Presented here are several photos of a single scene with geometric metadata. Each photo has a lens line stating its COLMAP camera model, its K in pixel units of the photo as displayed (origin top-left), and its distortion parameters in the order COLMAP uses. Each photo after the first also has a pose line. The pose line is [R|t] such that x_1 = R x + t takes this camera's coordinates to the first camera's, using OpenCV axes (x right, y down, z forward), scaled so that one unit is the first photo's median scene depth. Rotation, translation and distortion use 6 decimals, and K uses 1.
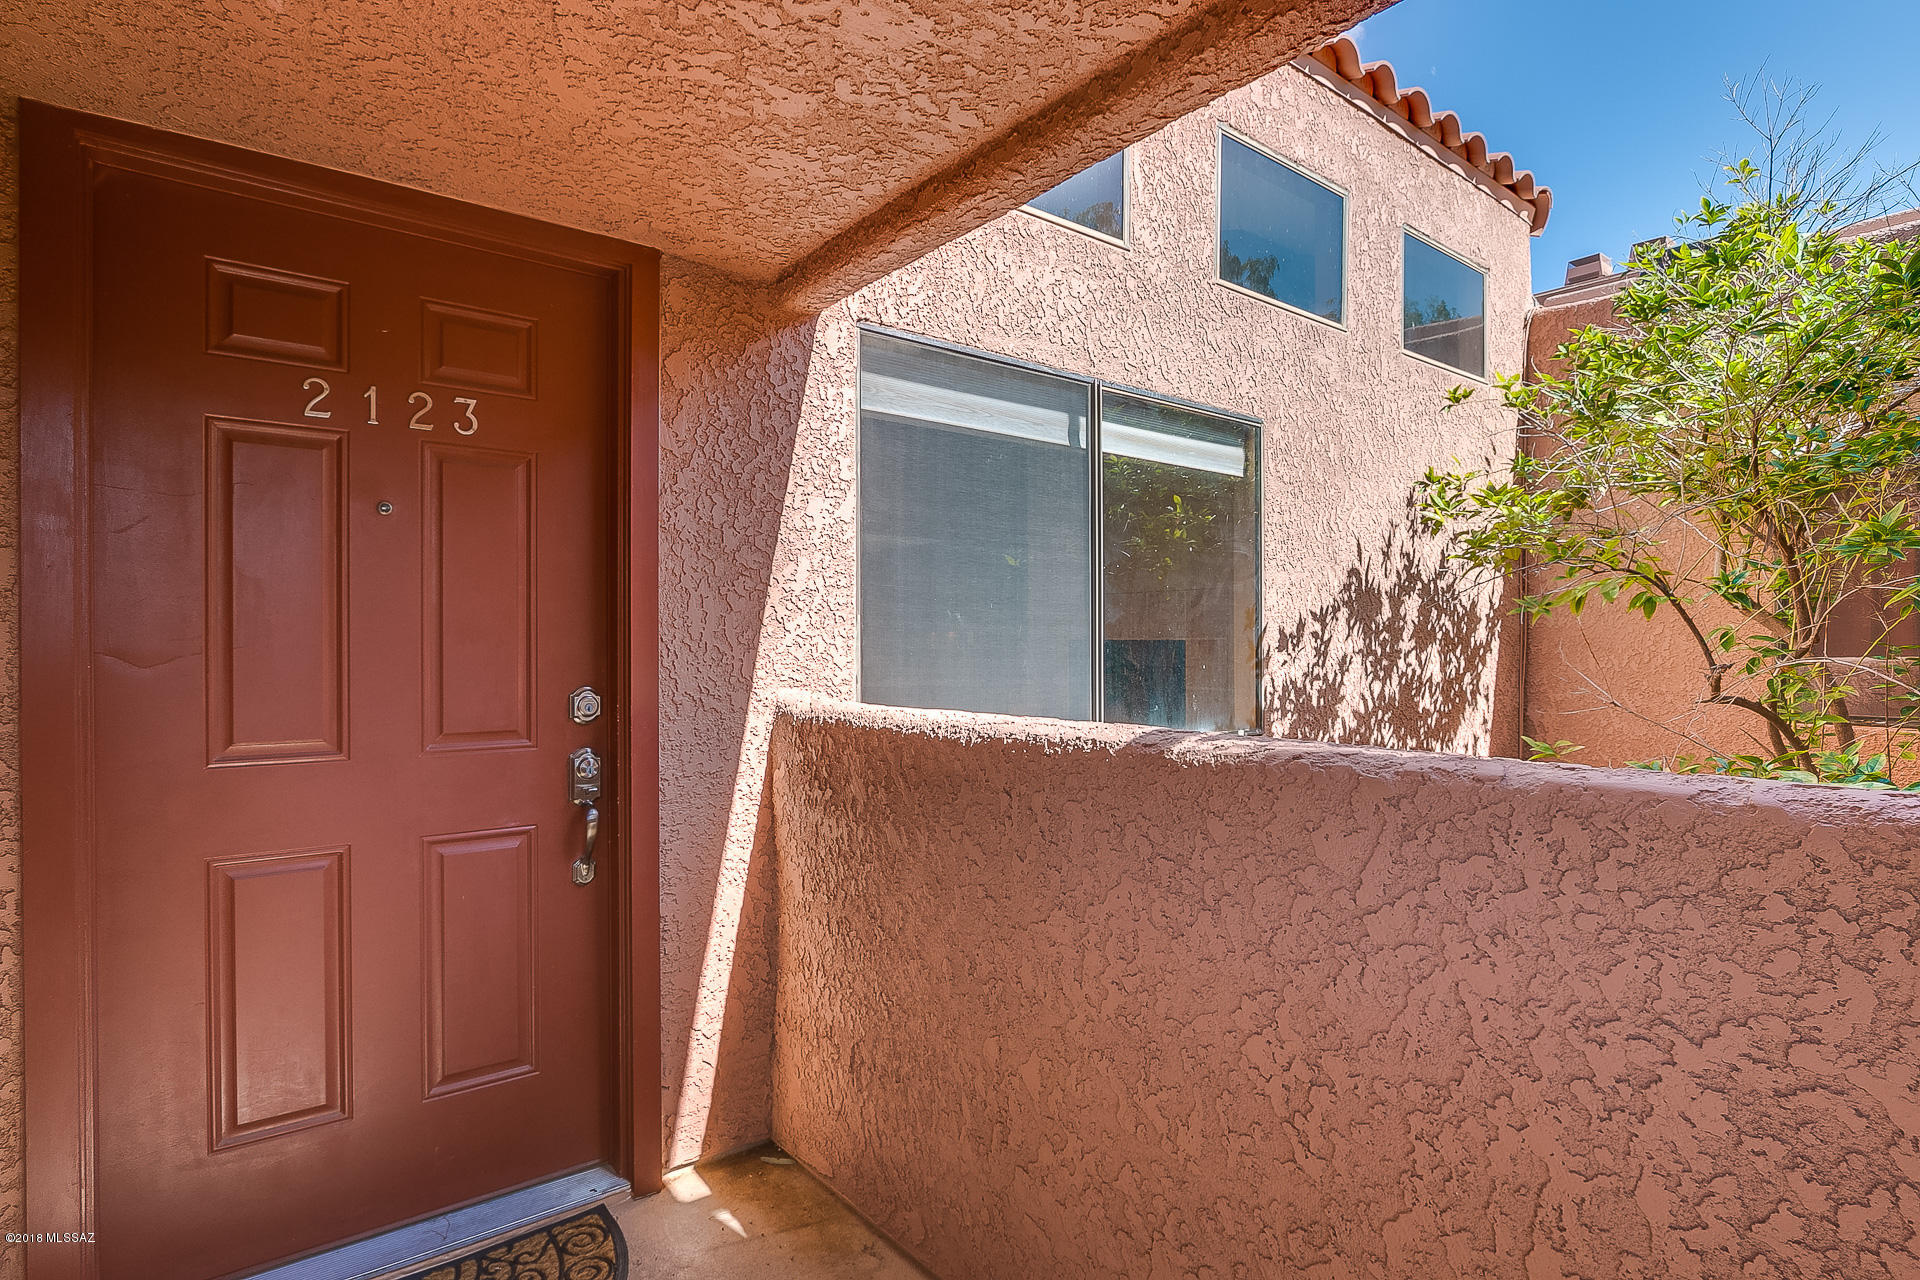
lens RADIAL K [[969.8, 0, 958.4], [0, 969.8, 649.8], [0, 0, 1]] dist [-0.001566, 0.000356]
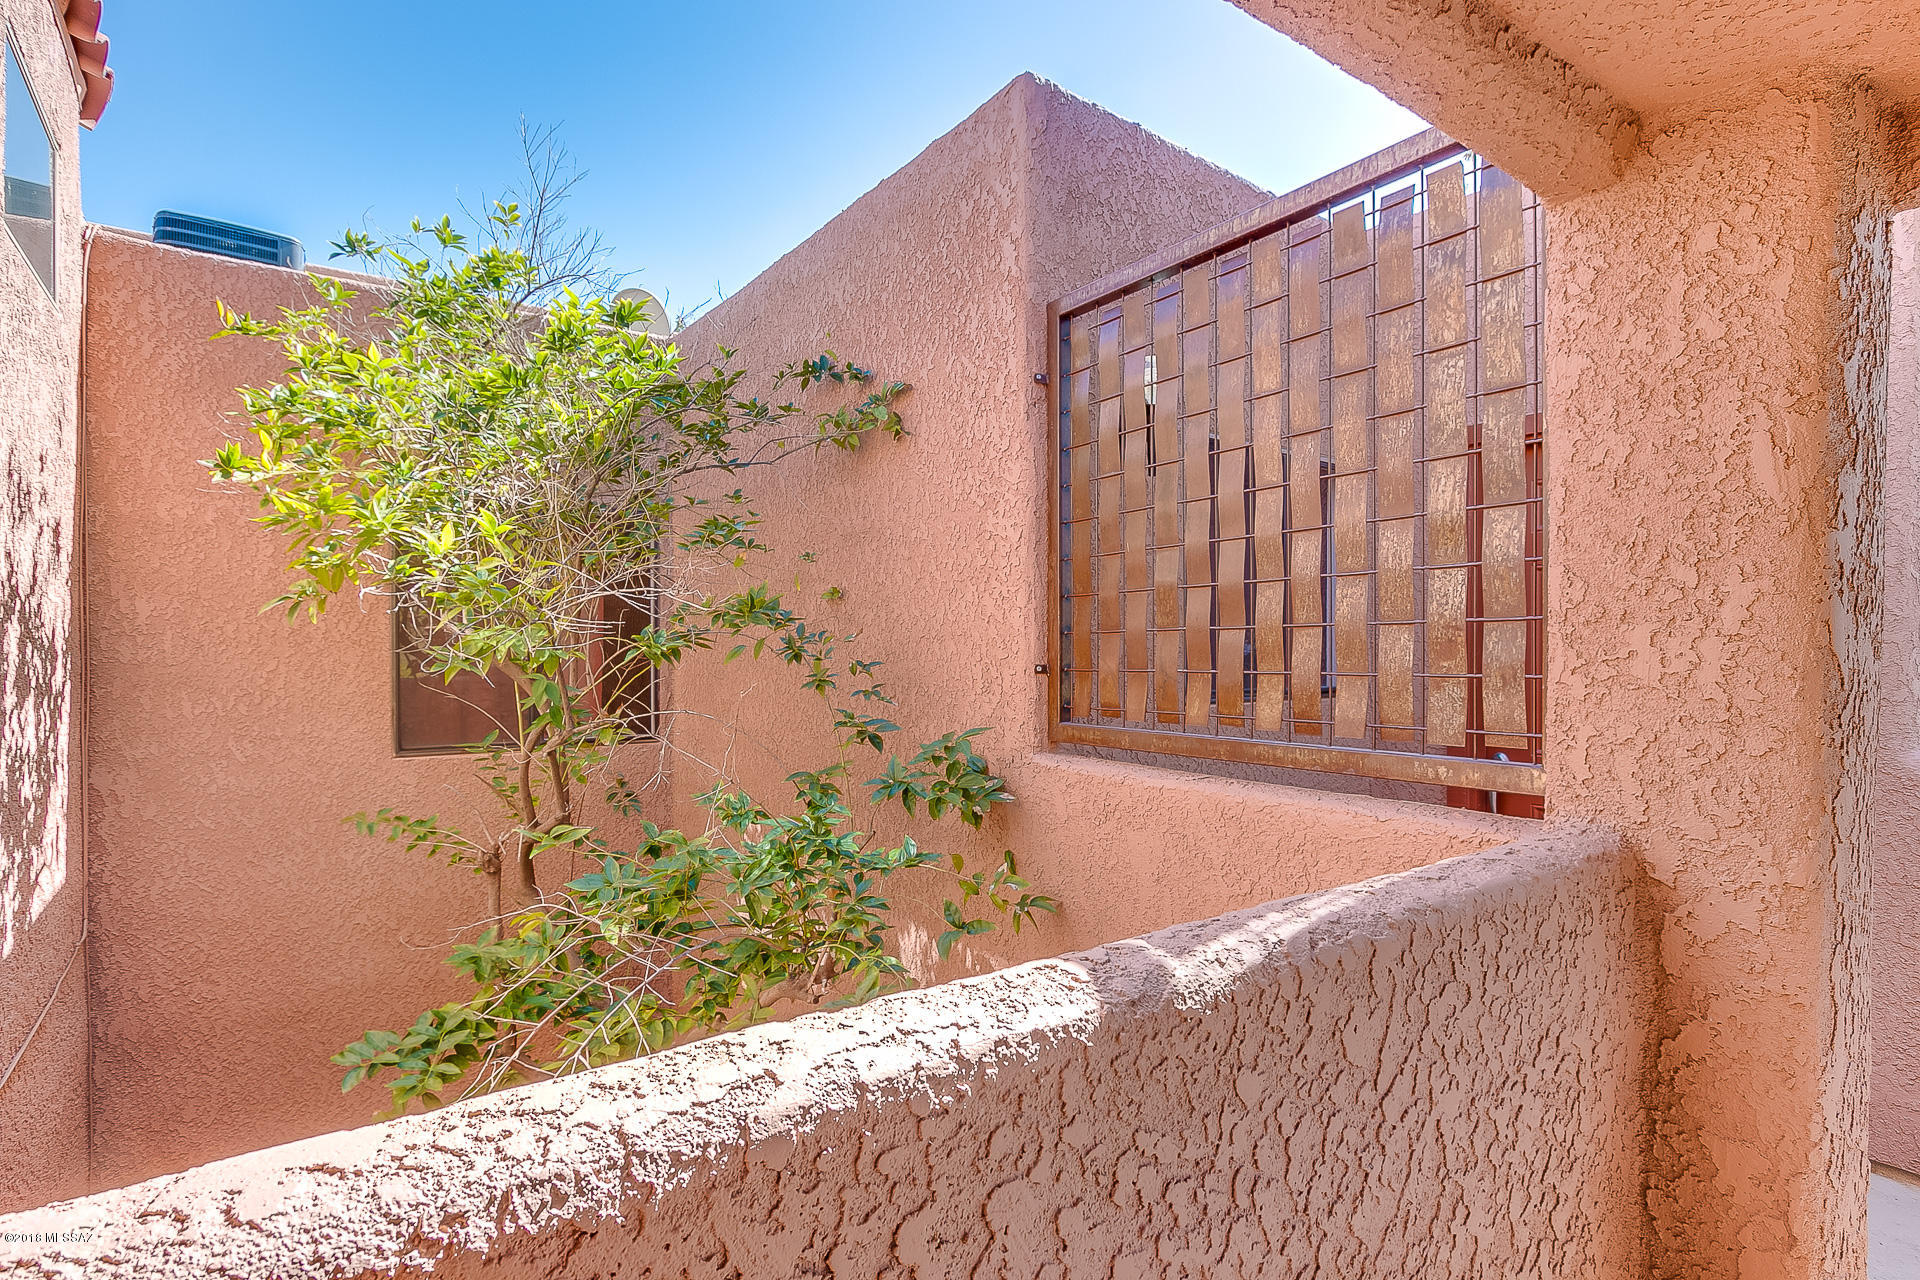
lens RADIAL K [[969.8, 0, 958.4], [0, 969.8, 649.8], [0, 0, 1]] dist [-0.001566, 0.000356]
pose [[0.043239, -0.002466, 0.999062, -0.120521], [0.004263, 0.999988, 0.002284, -0.034545], [-0.999056, 0.004160, 0.043249, 0.349285]]
